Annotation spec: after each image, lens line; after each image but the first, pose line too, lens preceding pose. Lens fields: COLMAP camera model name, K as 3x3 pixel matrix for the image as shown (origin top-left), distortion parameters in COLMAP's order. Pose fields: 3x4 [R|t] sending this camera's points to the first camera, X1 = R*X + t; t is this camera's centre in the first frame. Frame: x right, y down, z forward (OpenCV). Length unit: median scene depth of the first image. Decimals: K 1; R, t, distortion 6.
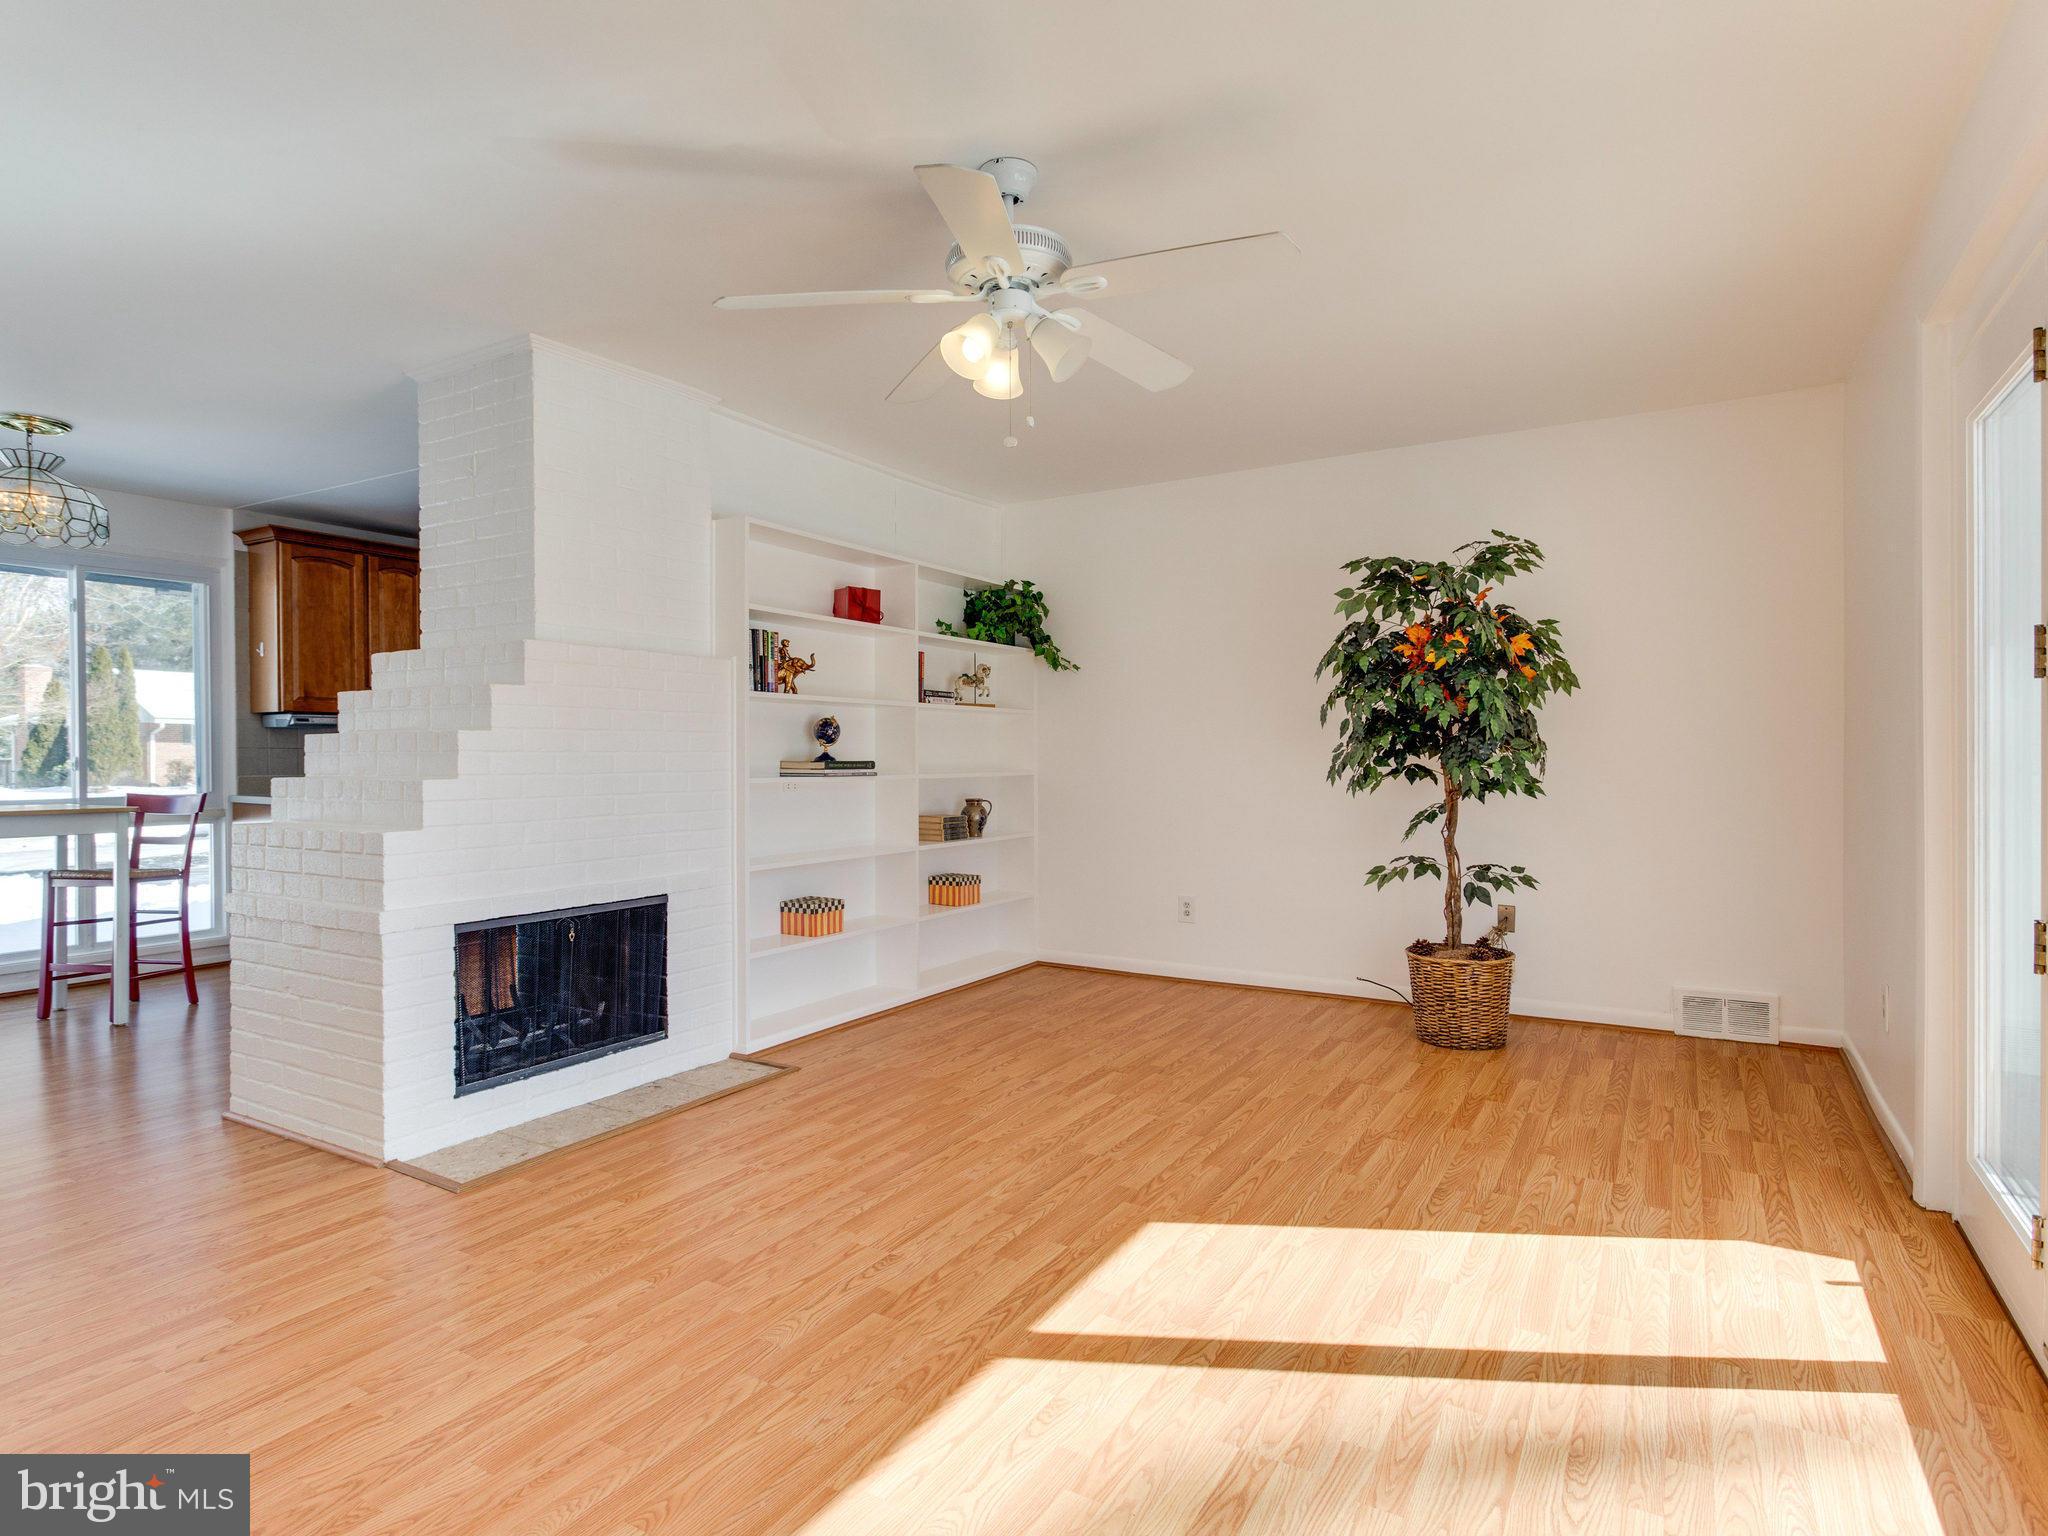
lens RADIAL K [[1100.0, 0, 1030.6], [0, 1100.0, 758.7], [0, 0, 1]] dist [0.010257, -0.006506]
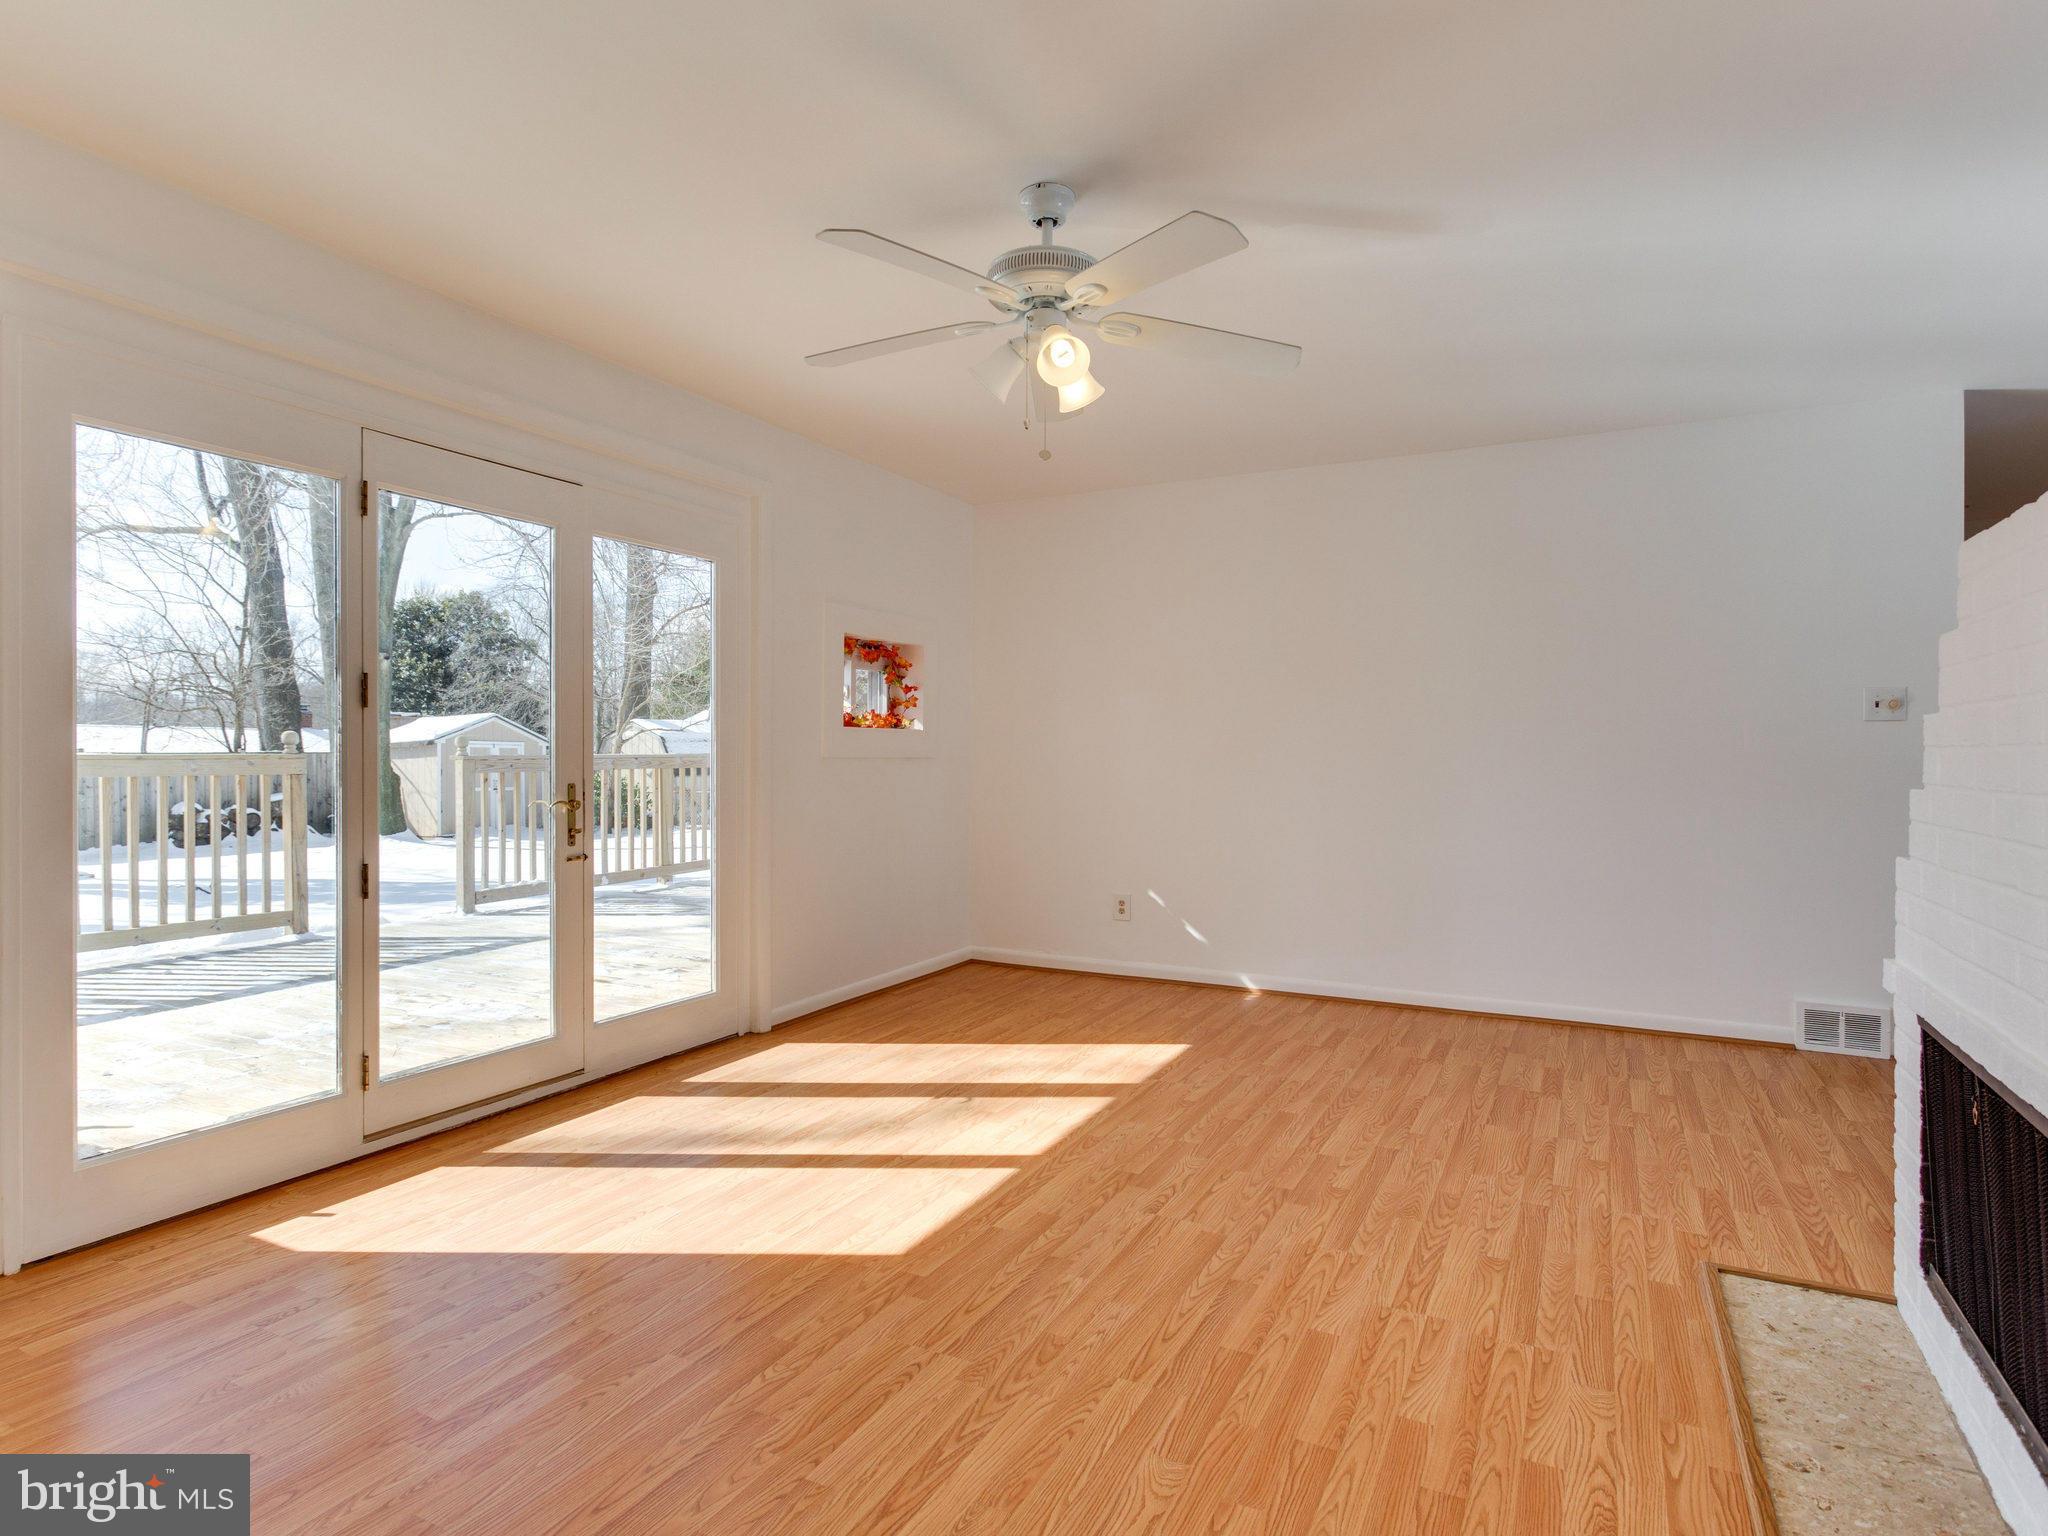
lens RADIAL K [[1100.0, 0, 1030.6], [0, 1100.0, 758.7], [0, 0, 1]] dist [0.010257, -0.006506]
pose [[-0.998356, 0.002688, -0.057251, 0.053370], [0.002319, 0.999976, 0.006507, -0.006558], [0.057268, 0.006363, -0.998339, 1.954744]]
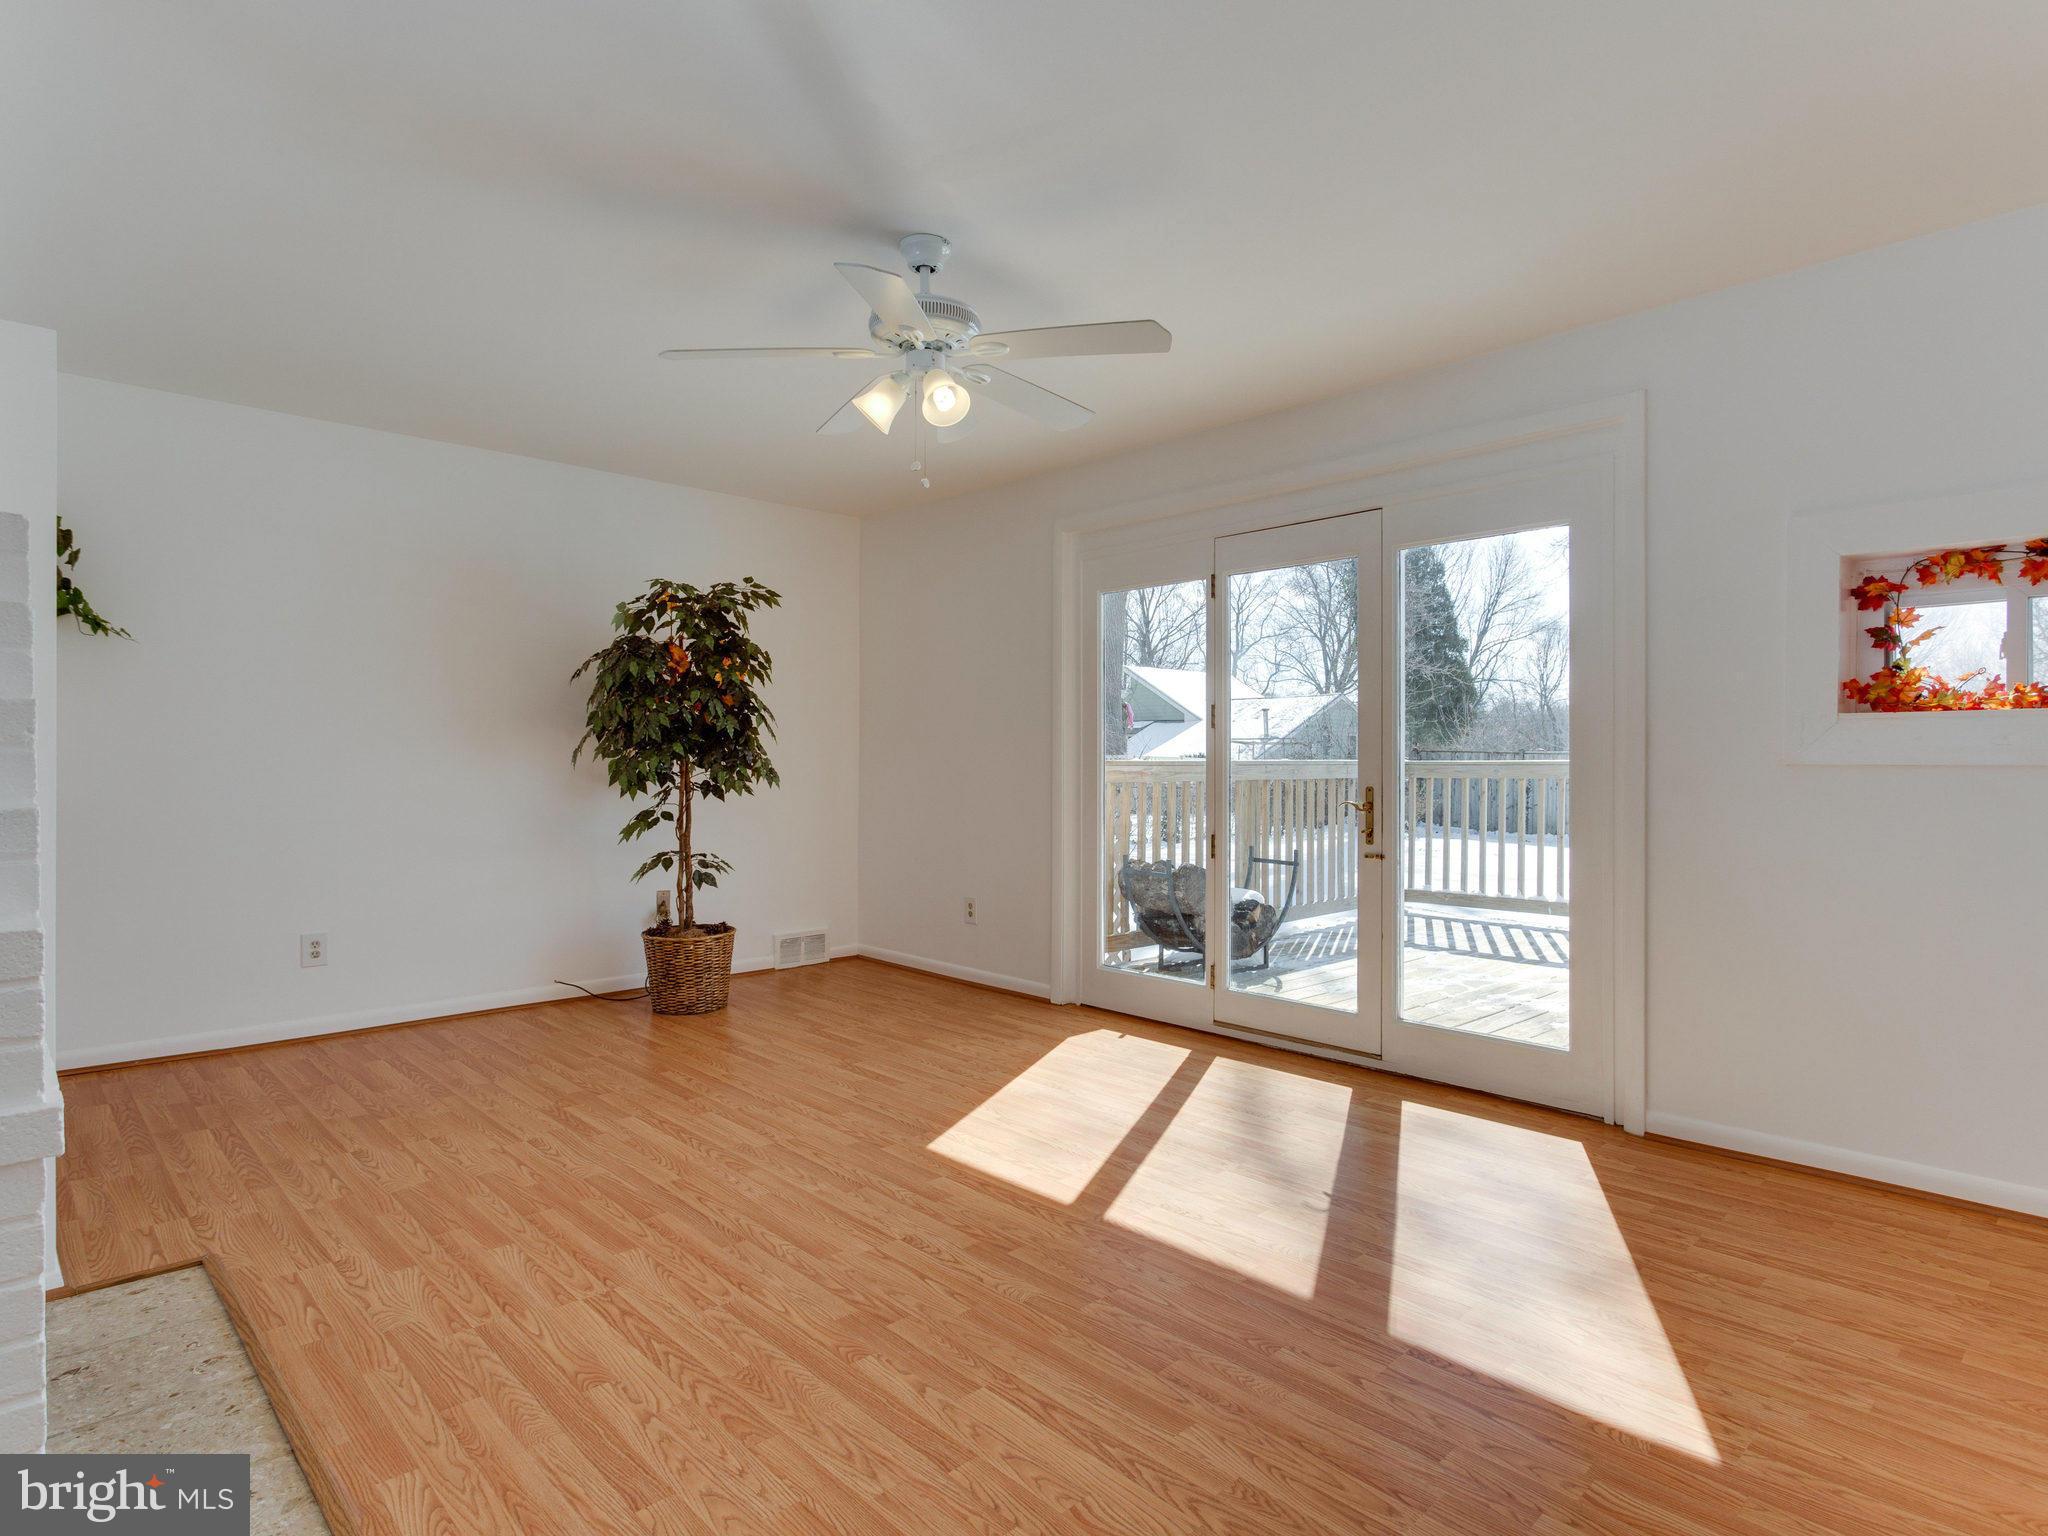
lens RADIAL K [[1100.0, 0, 1030.6], [0, 1100.0, 758.7], [0, 0, 1]] dist [0.010257, -0.006506]
pose [[0.268675, 0.005974, 0.963212, -1.032565], [0.001041, 0.999978, -0.006492, 0.003471], [-0.963230, 0.002747, 0.268663, 0.567202]]
